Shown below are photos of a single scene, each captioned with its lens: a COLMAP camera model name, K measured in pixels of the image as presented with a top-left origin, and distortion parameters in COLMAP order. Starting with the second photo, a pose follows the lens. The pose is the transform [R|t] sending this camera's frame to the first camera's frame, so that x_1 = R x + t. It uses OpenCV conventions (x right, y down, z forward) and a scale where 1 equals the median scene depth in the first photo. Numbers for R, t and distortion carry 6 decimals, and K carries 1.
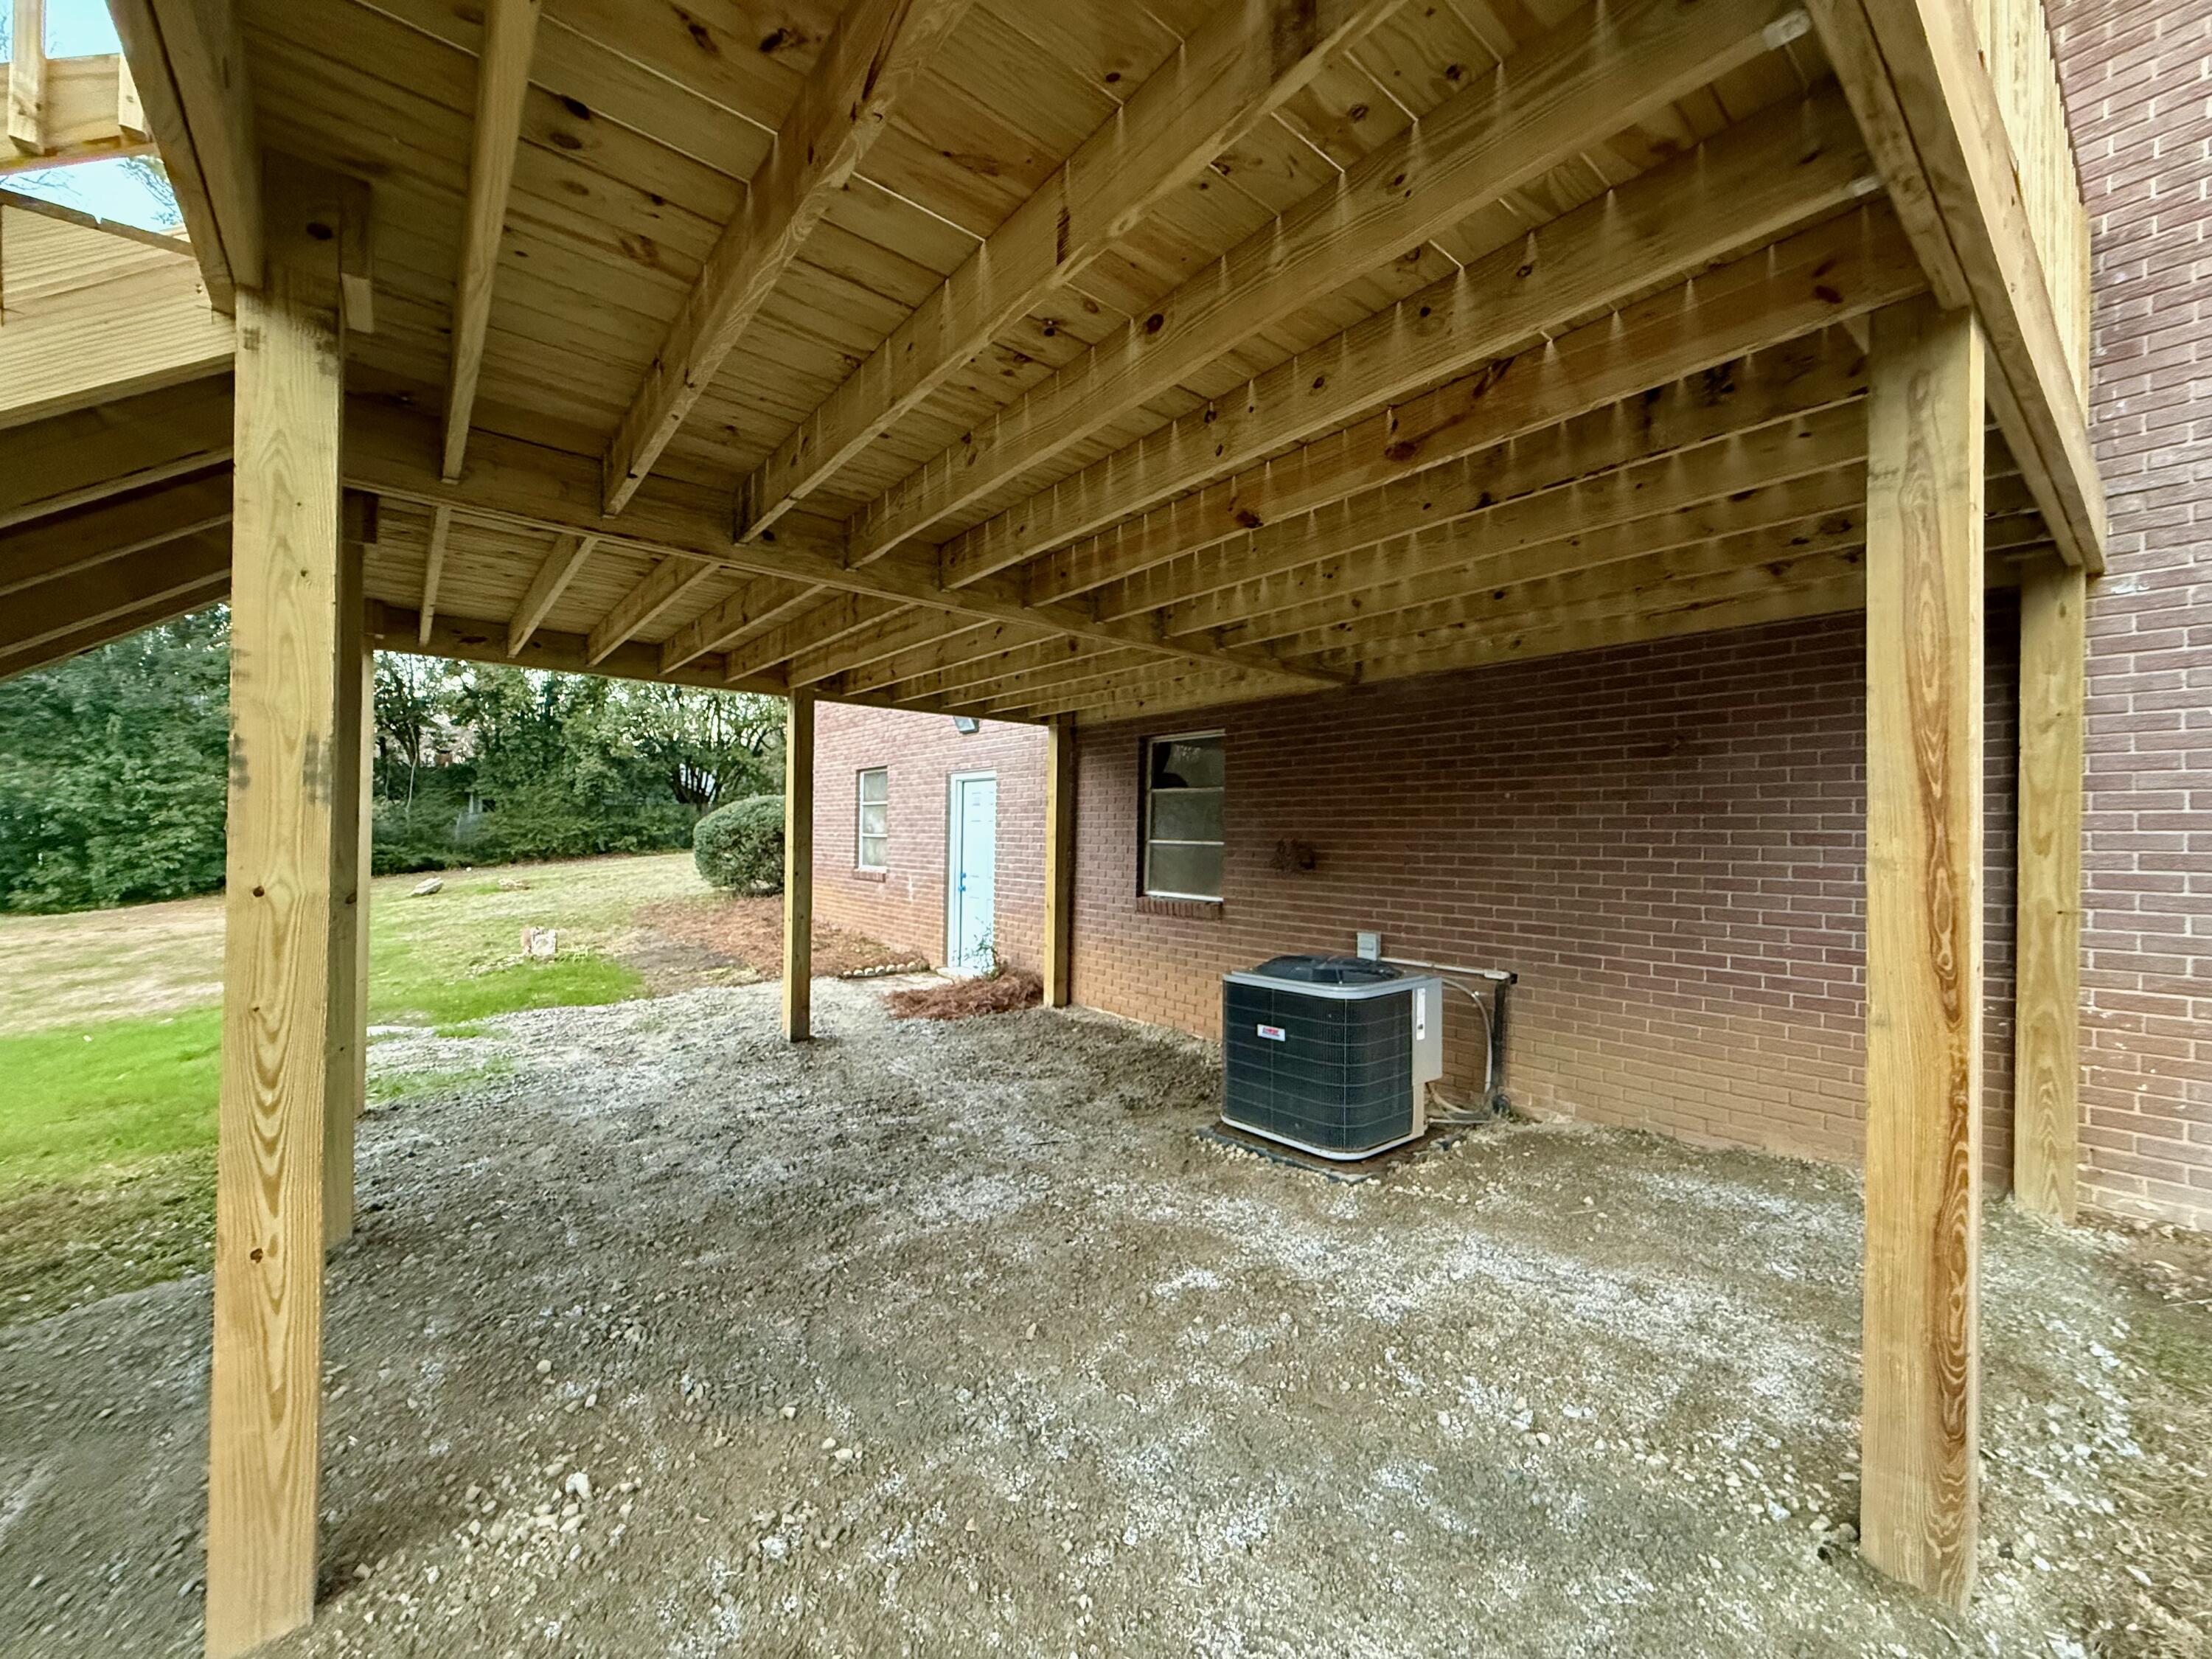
lens RADIAL K [[876.5, 0, 1101.1], [0, 876.5, 834.5], [0, 0, 1]] dist [0.000777, -0.000948]
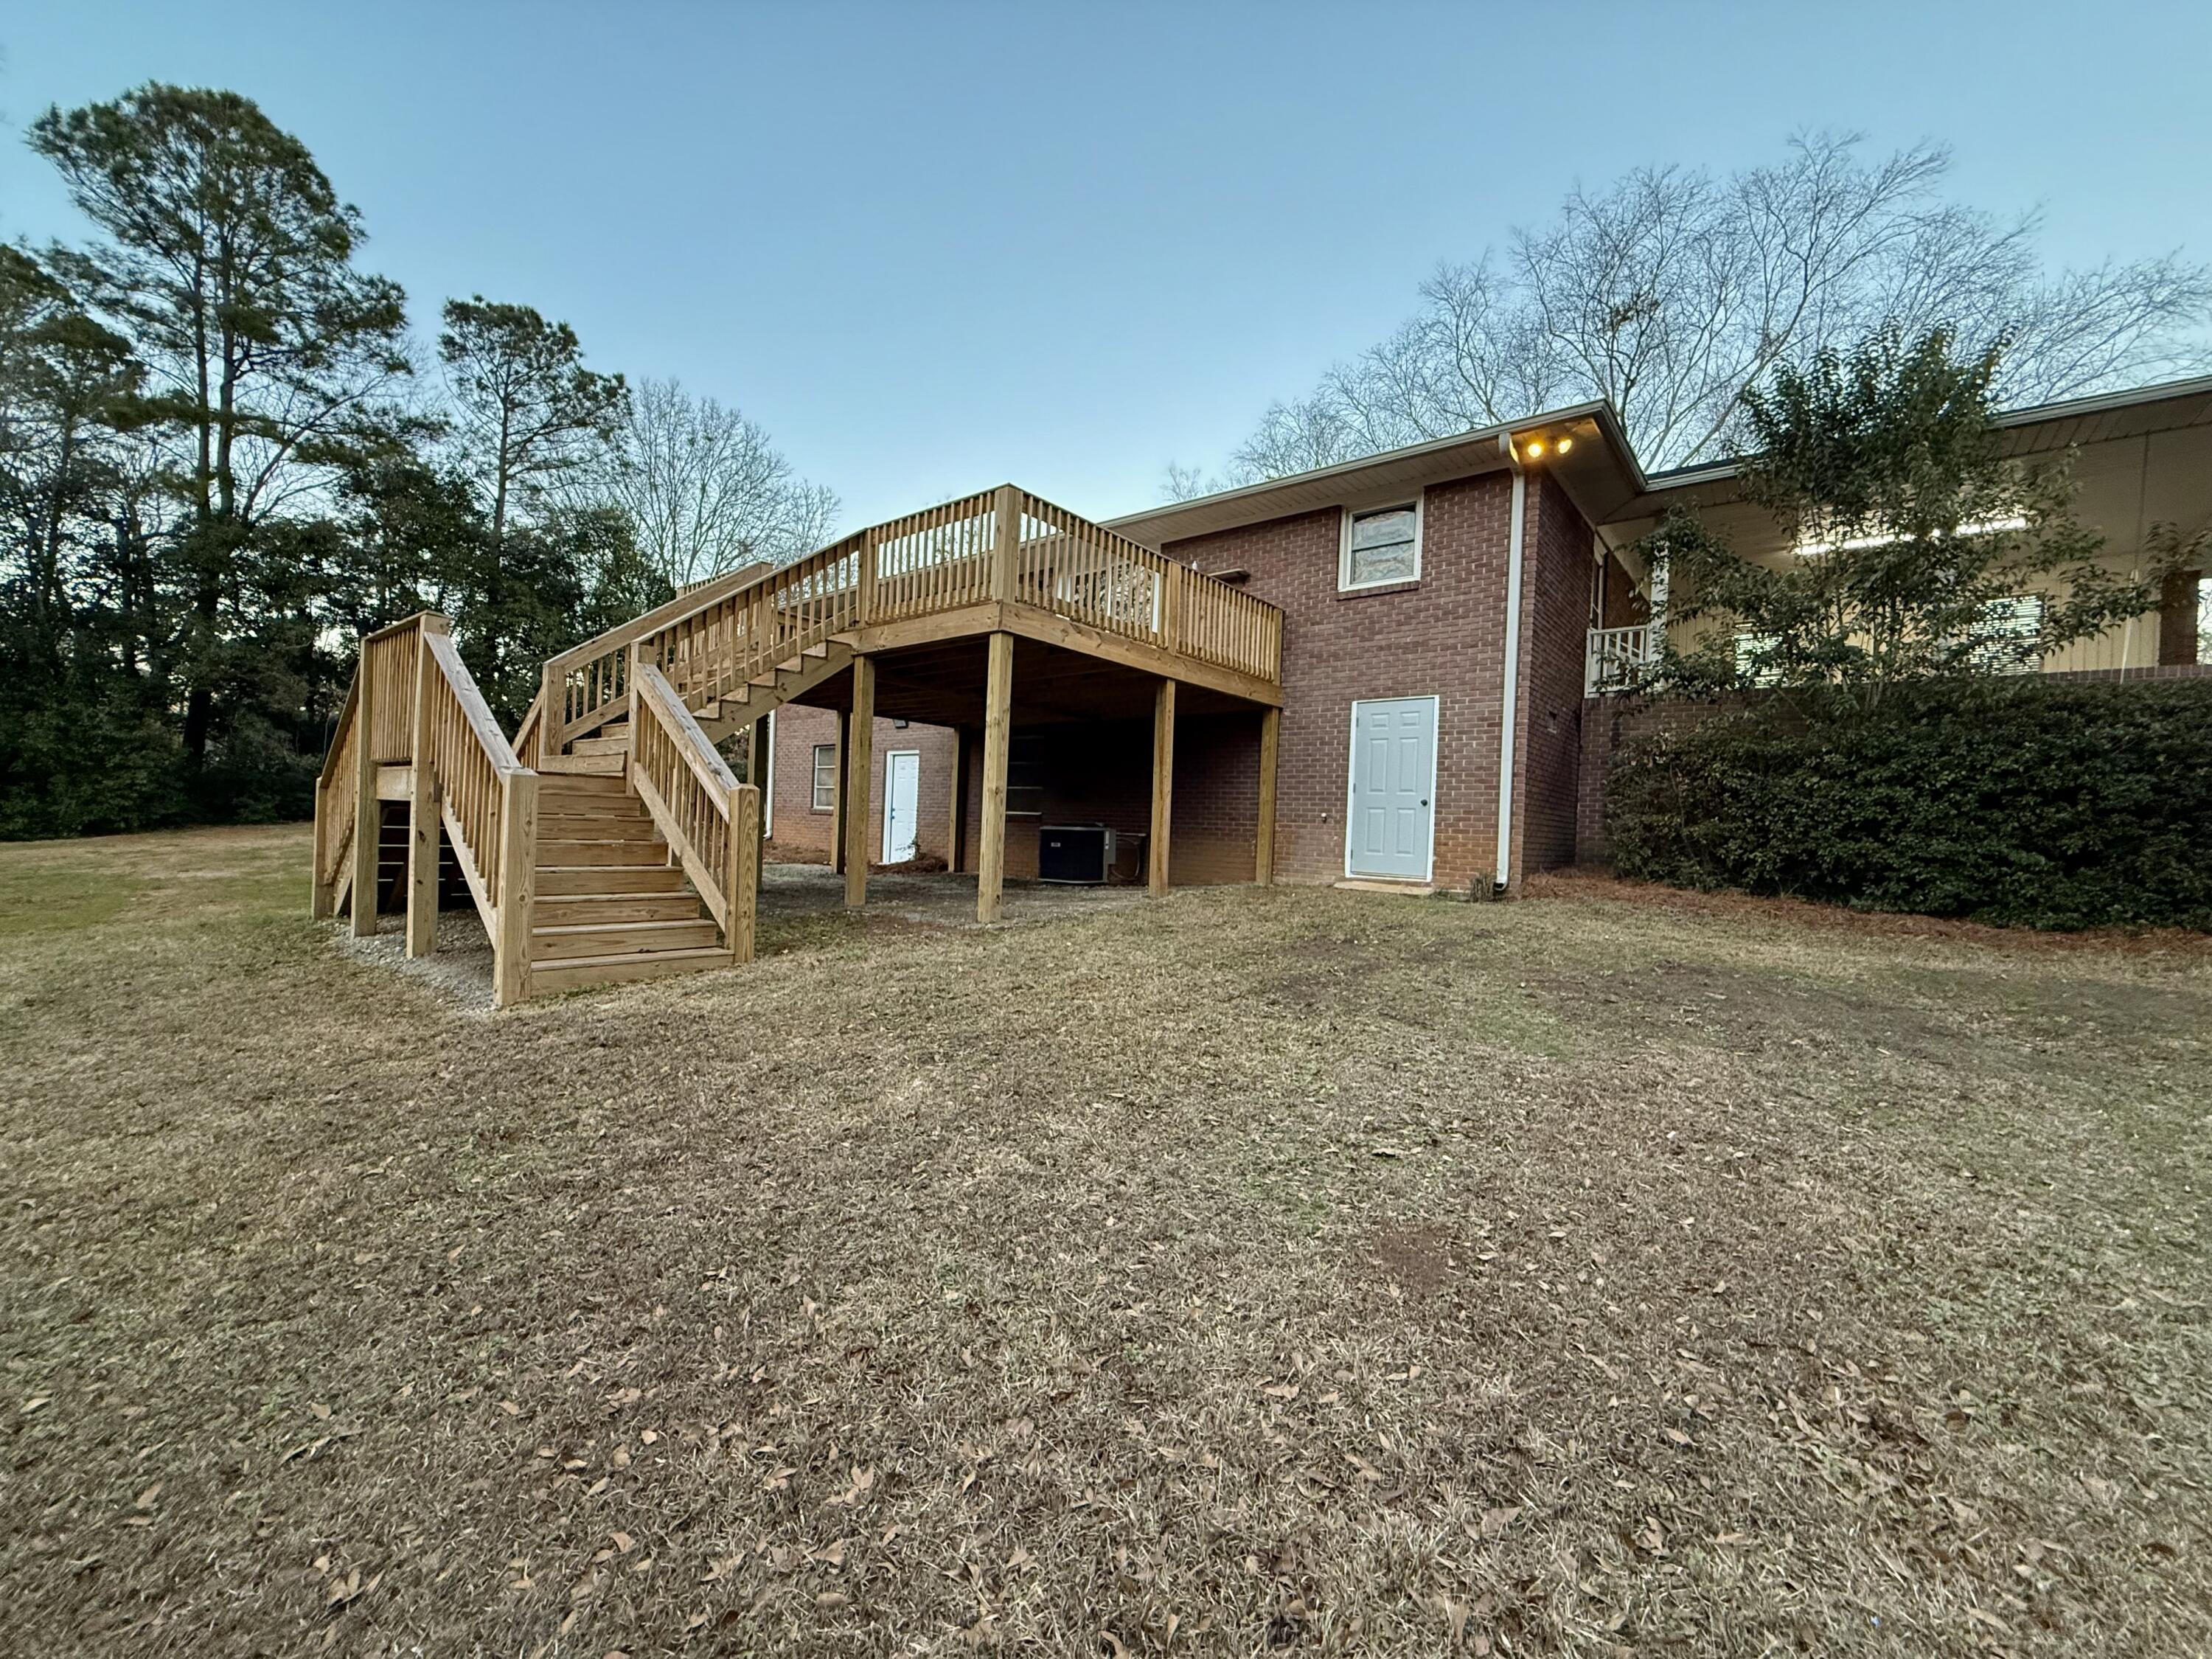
lens RADIAL K [[876.5, 0, 1108.1], [0, 876.5, 834.8], [0, 0, 1]] dist [0.000777, -0.000948]
pose [[0.976314, 0.018619, 0.215555, -0.104147], [-0.022831, 0.999594, 0.017063, 0.053182], [-0.215150, -0.021580, 0.976343, -0.732811]]
